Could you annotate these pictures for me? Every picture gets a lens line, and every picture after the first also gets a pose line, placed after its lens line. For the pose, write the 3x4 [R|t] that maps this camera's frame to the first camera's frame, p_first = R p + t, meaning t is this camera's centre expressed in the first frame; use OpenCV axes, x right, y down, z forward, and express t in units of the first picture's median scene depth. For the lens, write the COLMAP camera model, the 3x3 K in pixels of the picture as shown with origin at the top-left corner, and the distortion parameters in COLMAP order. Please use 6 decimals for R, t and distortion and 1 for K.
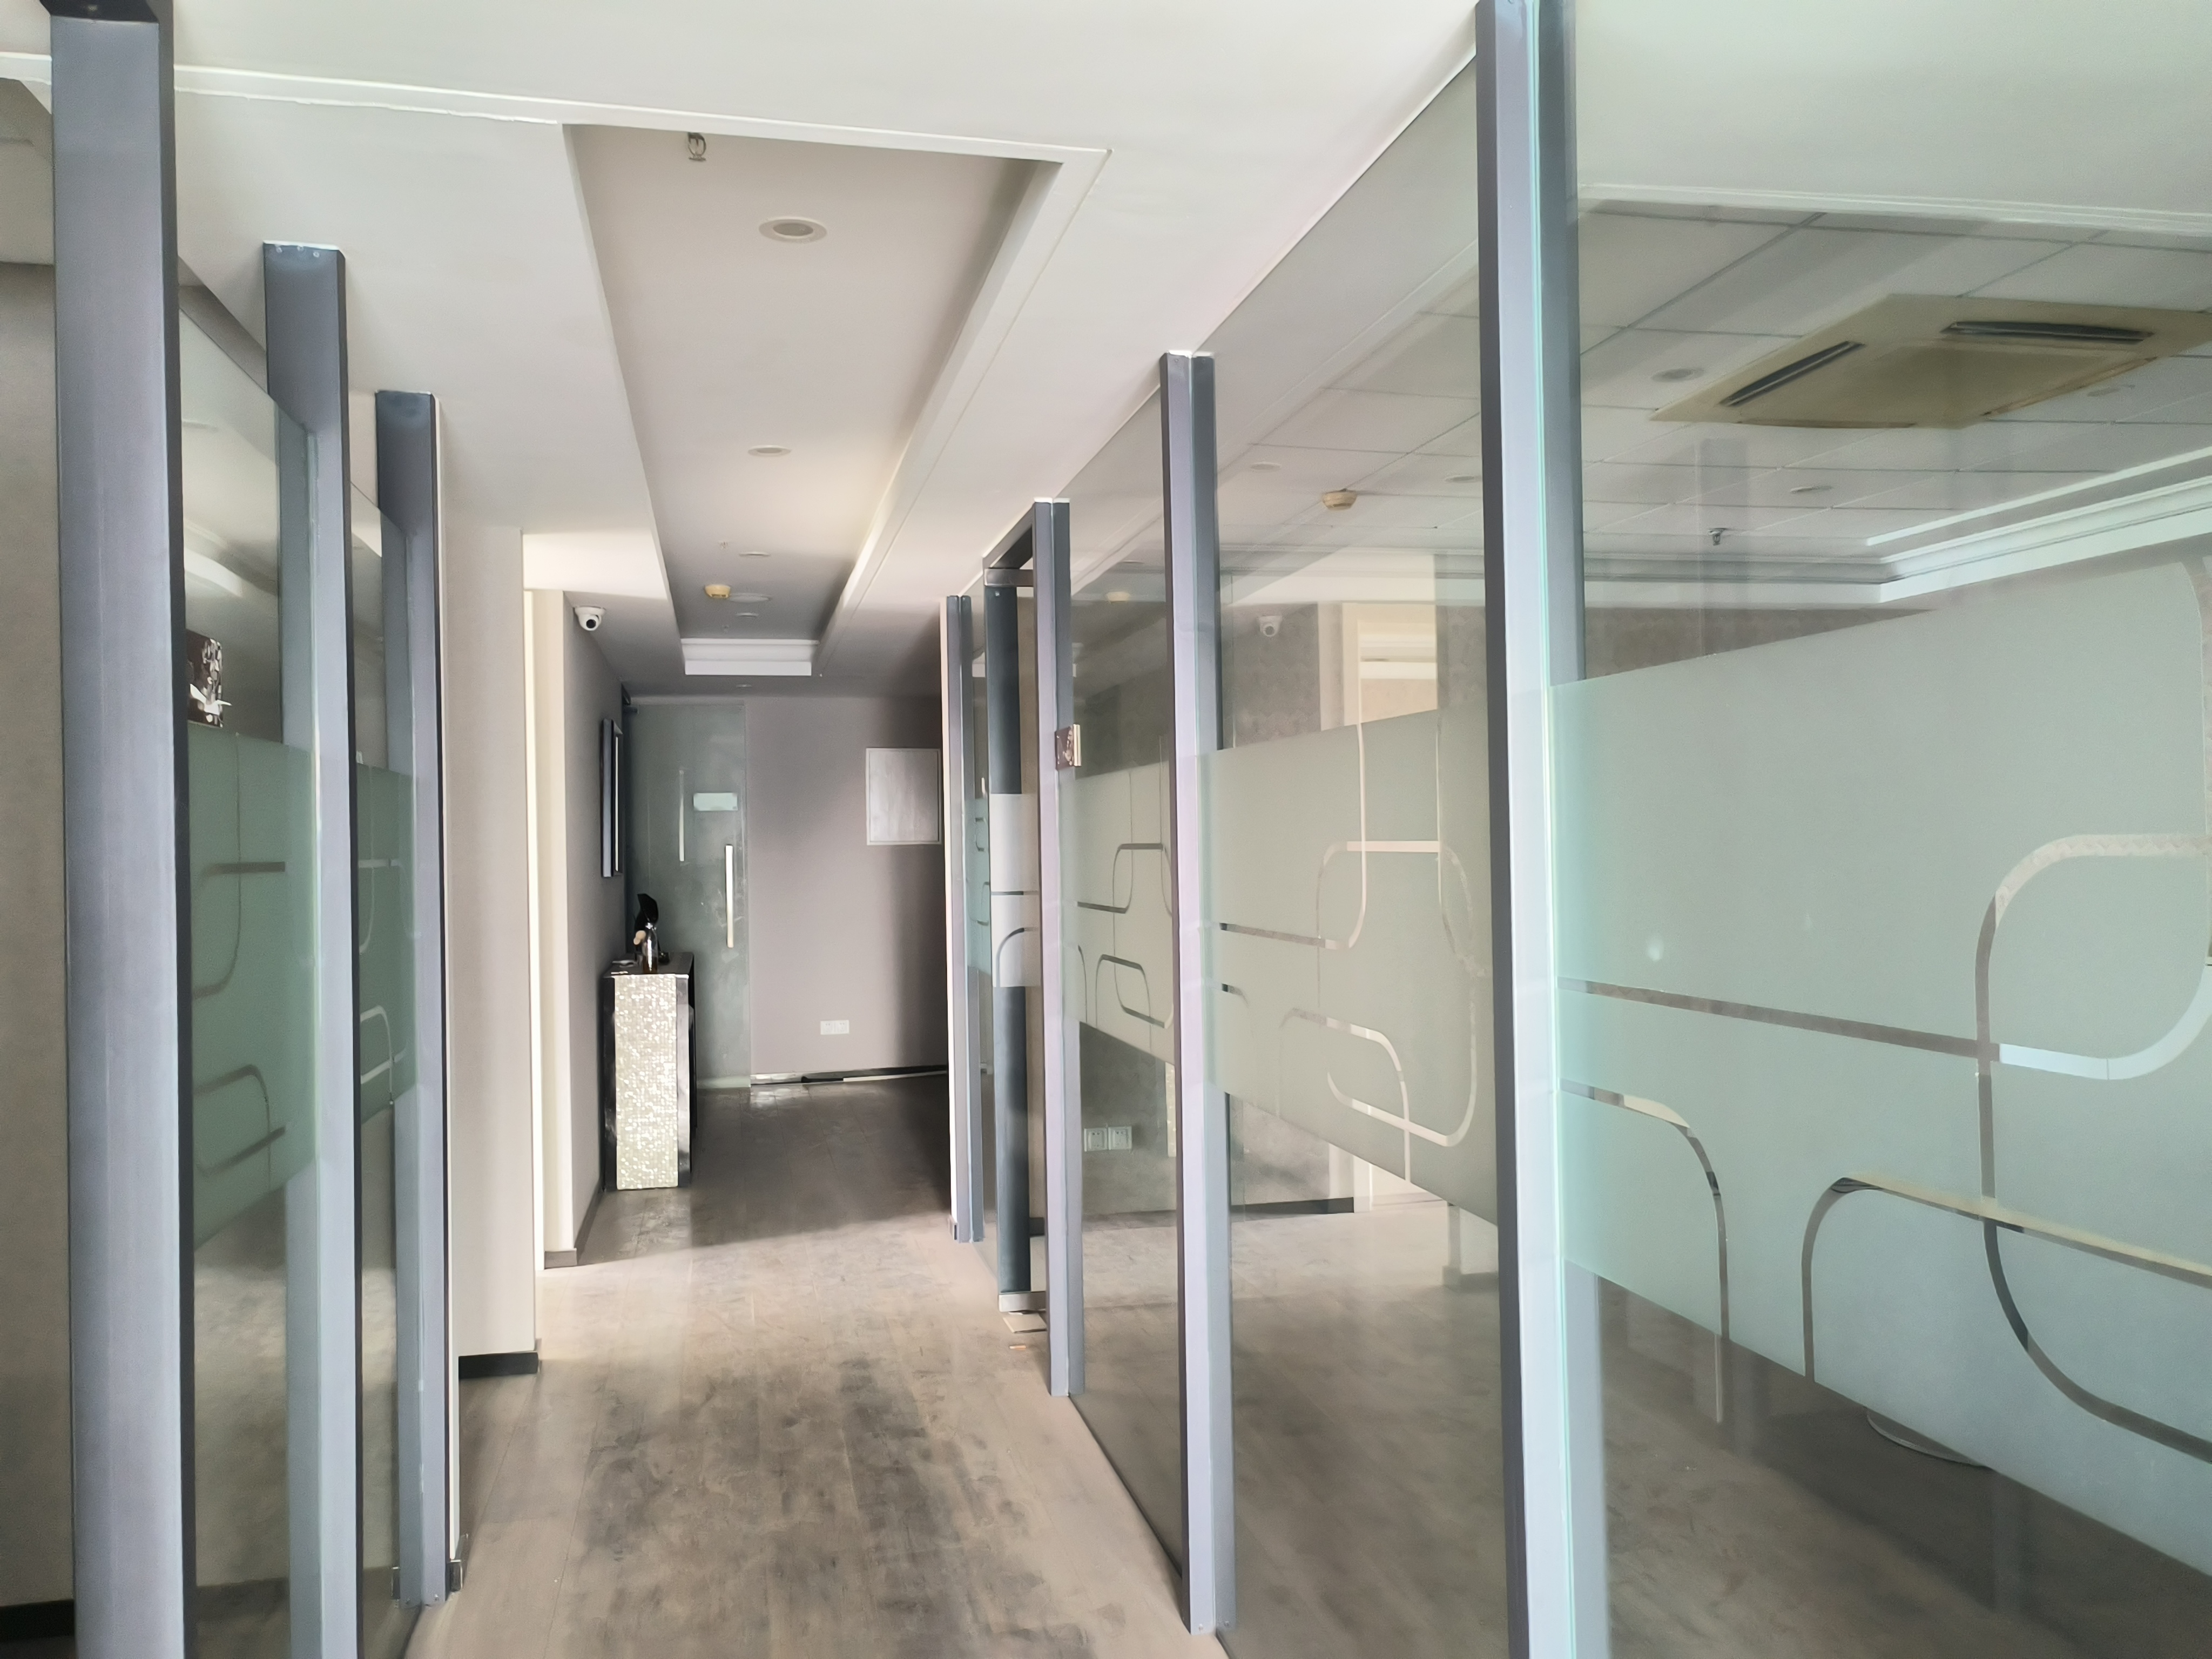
lens RADIAL K [[1674.4, 0, 1103.2], [0, 1674.4, 830.1], [0, 0, 1]] dist [0.054236, -0.052623]
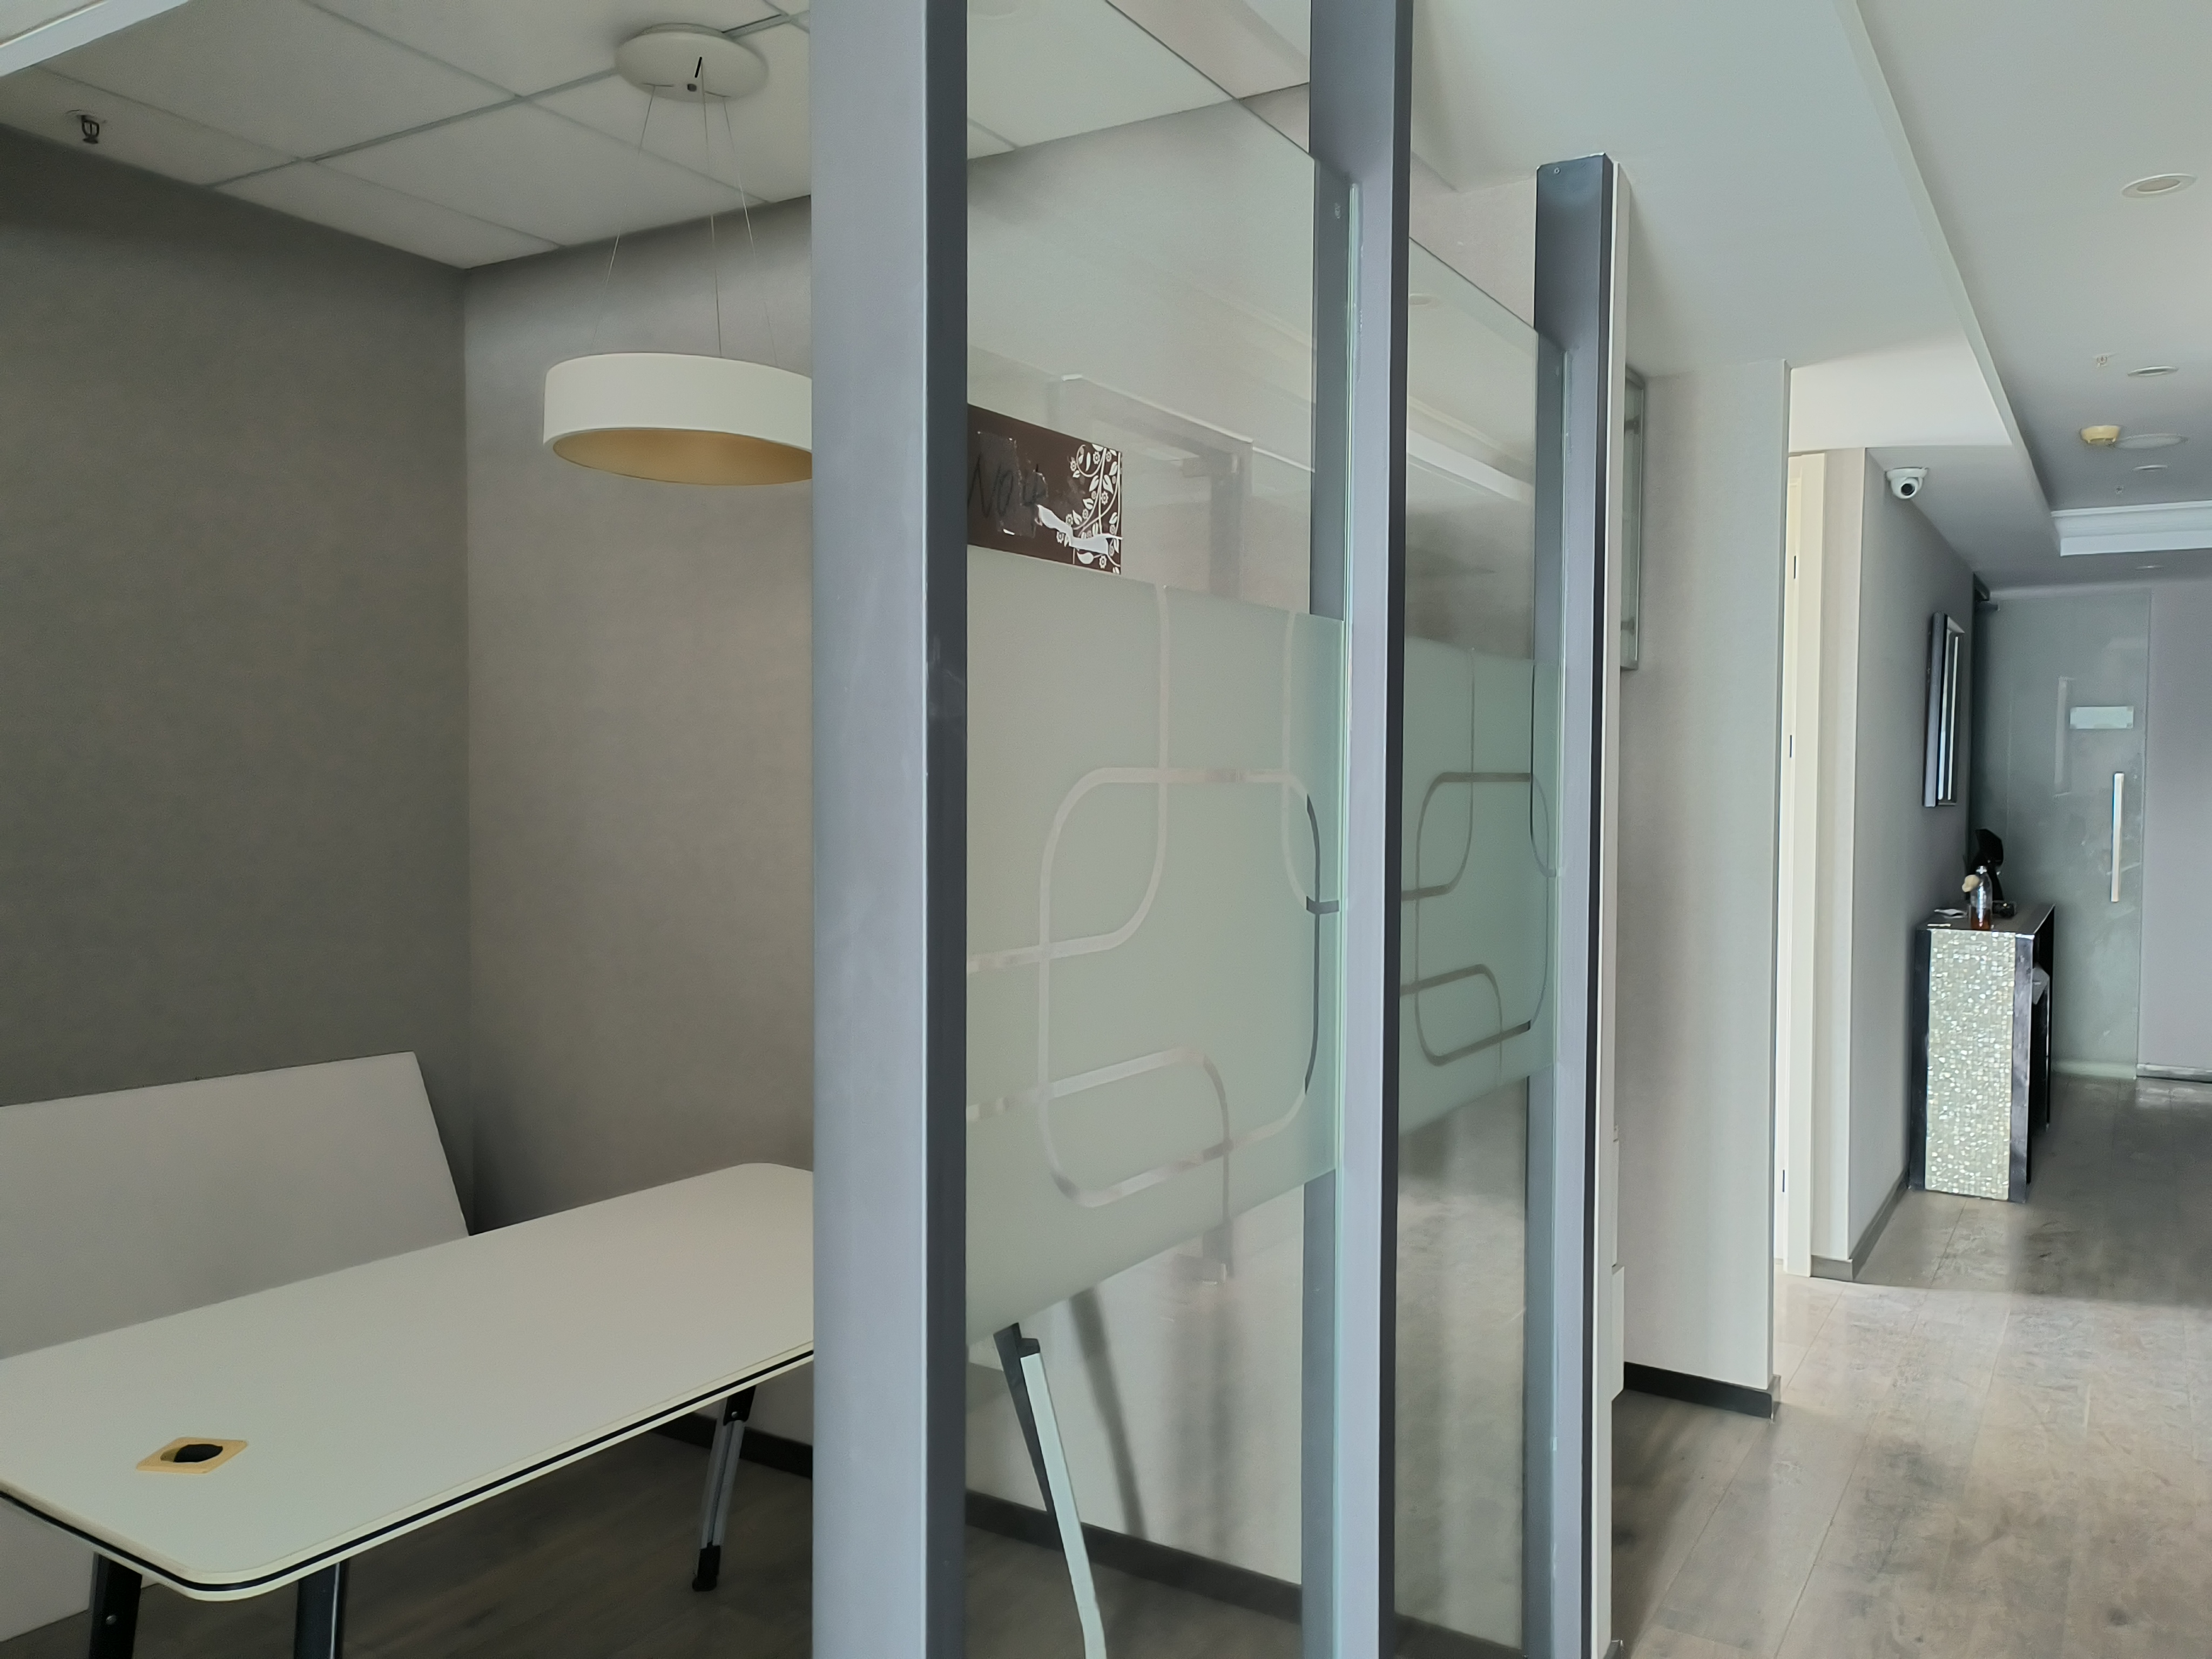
lens RADIAL K [[1674.4, 0, 1083.3], [0, 1674.4, 817.3], [0, 0, 1]] dist [0.054236, -0.052623]
pose [[0.710290, 0.046263, -0.702387, -0.010523], [-0.018769, 0.998728, 0.046802, 0.002497], [0.703659, -0.020060, 0.710255, 0.146795]]
